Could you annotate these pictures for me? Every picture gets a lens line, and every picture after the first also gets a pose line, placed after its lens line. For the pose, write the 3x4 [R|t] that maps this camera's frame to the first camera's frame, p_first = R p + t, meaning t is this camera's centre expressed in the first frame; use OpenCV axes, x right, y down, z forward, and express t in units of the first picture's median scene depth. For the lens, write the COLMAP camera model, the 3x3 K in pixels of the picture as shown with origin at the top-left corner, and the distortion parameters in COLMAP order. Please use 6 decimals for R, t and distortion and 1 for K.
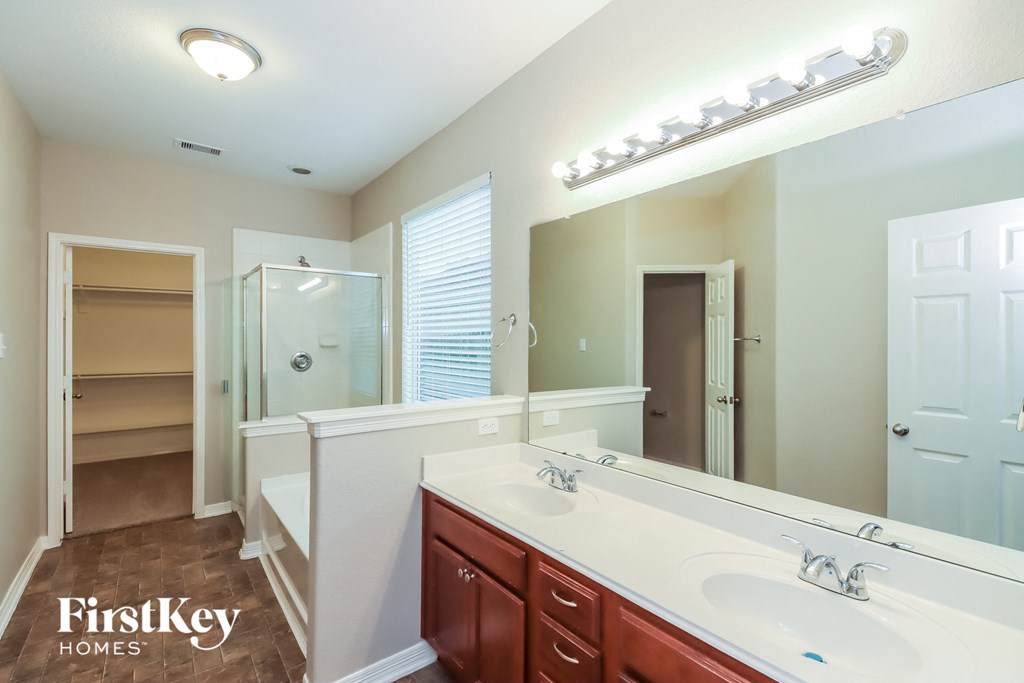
lens RADIAL K [[471.4, 0, 516.4], [0, 471.4, 345.8], [0, 0, 1]] dist [0.017766, -0.000343]
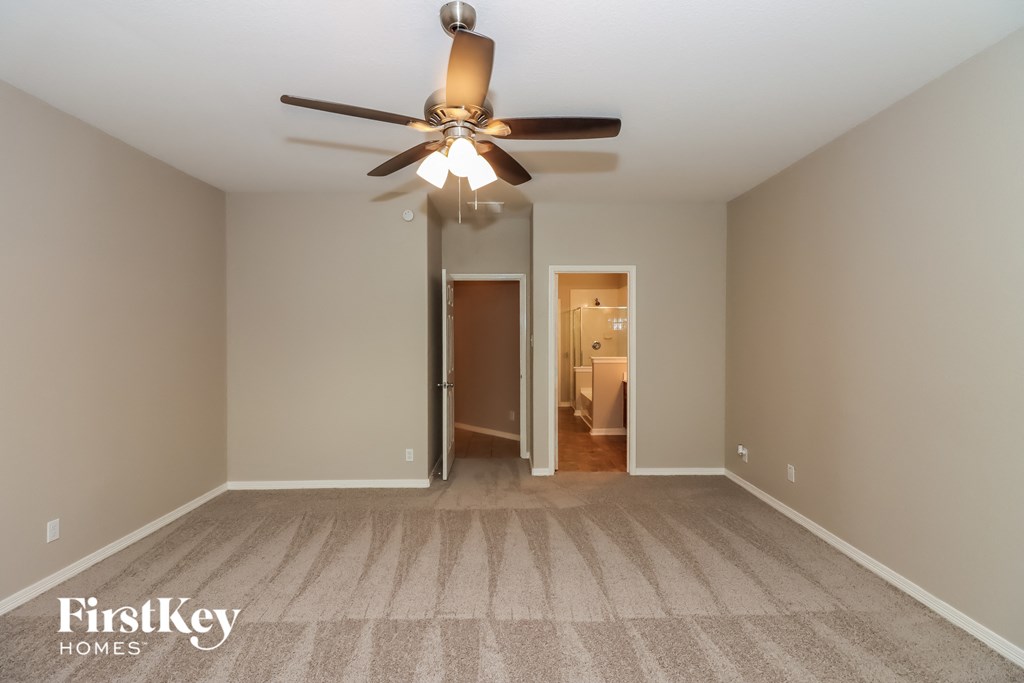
lens RADIAL K [[471.4, 0, 516.4], [0, 471.4, 345.8], [0, 0, 1]] dist [0.017766, -0.000343]
pose [[0.801055, -0.003164, -0.598582, 0.654517], [0.001489, 0.999993, -0.003294, 0.047753], [0.598589, 0.001747, 0.801055, -1.147872]]
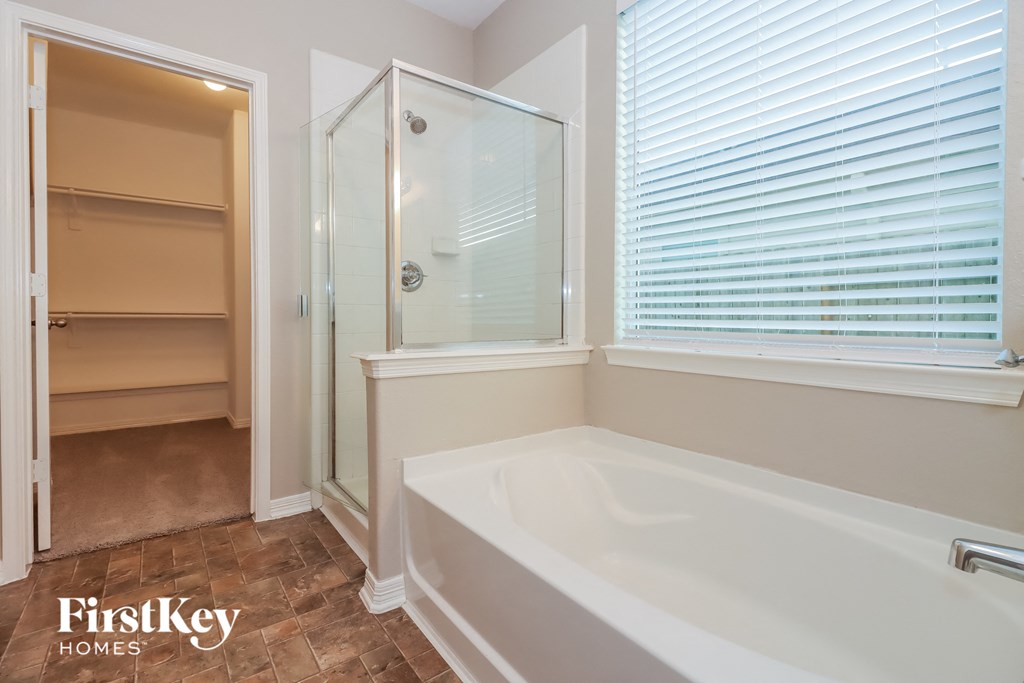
lens RADIAL K [[479.2, 0, 514.0], [0, 479.2, 324.0], [0, 0, 1]] dist [0.030499, -0.000134]
pose [[0.999935, 0.002215, -0.011227, -0.345656], [-0.002153, 0.999982, 0.005542, 0.108791], [0.011240, -0.005518, 0.999922, 0.393795]]
